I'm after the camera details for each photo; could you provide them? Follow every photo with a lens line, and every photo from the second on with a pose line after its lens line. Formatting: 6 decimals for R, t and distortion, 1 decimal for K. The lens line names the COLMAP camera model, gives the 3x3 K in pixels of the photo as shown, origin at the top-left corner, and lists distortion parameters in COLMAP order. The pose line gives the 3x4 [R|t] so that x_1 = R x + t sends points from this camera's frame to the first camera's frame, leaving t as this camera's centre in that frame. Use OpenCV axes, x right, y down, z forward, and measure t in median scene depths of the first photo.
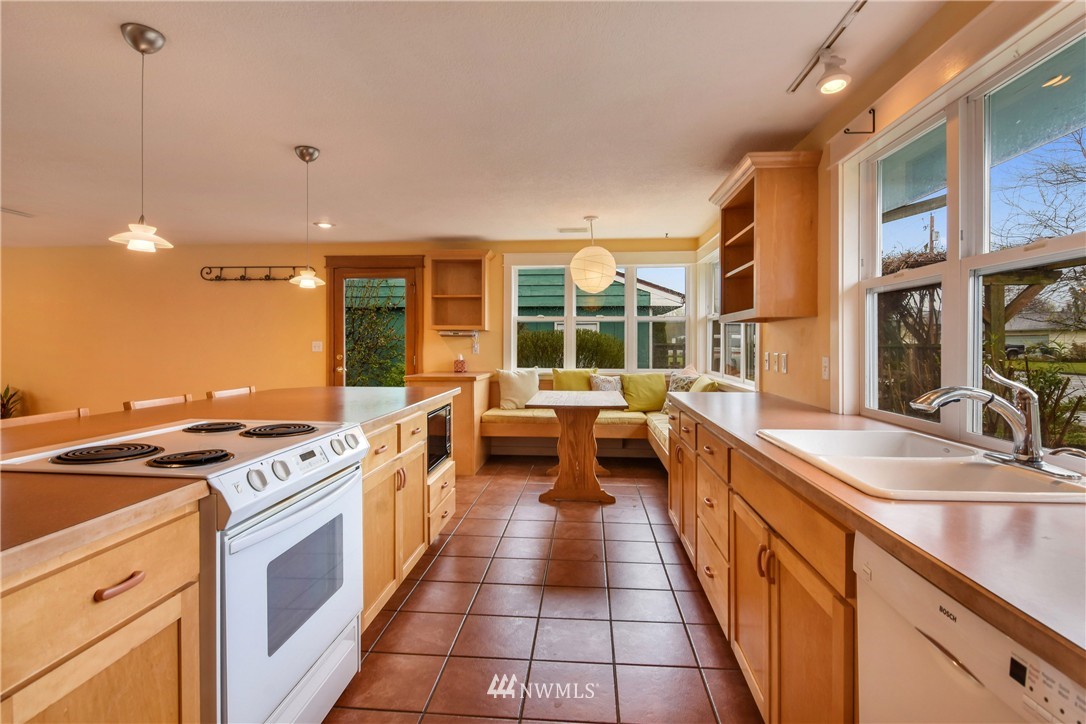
lens RADIAL K [[529.5, 0, 543.0], [0, 529.5, 354.7], [0, 0, 1]] dist [-0.001612, -0.001672]
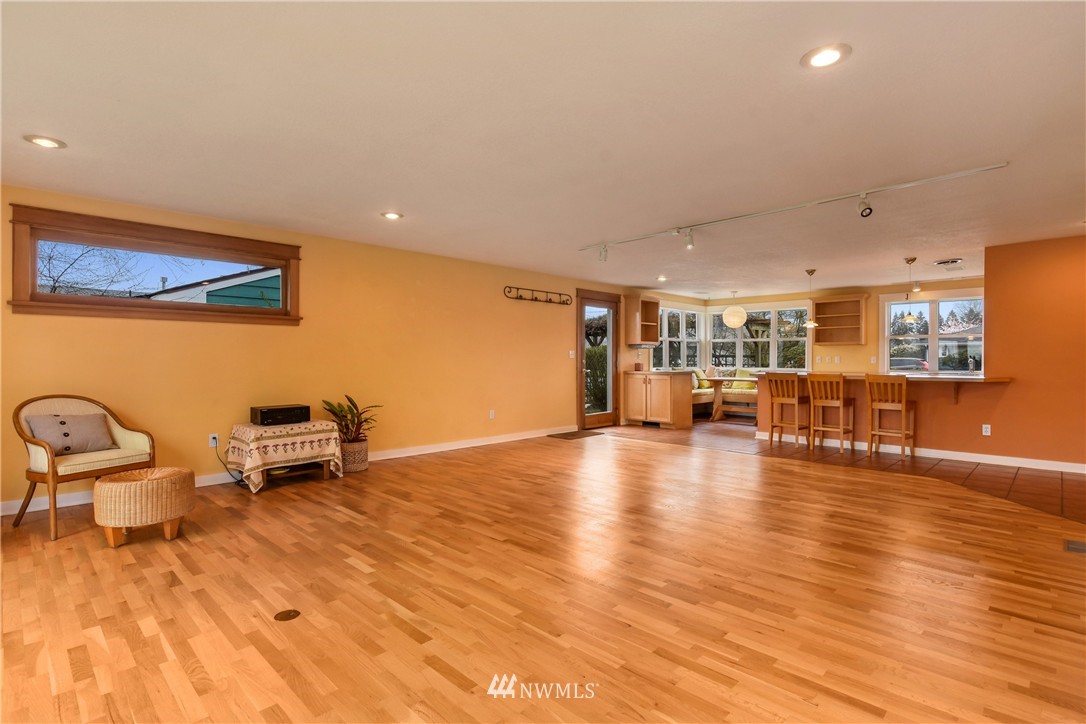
lens RADIAL K [[529.5, 0, 543.0], [0, 529.5, 354.7], [0, 0, 1]] dist [-0.001612, -0.001672]
pose [[0.636285, 0.002811, 0.771449, -1.538691], [0.014499, 0.999773, -0.015601, 0.005963], [-0.771318, 0.021112, 0.636100, 0.194289]]
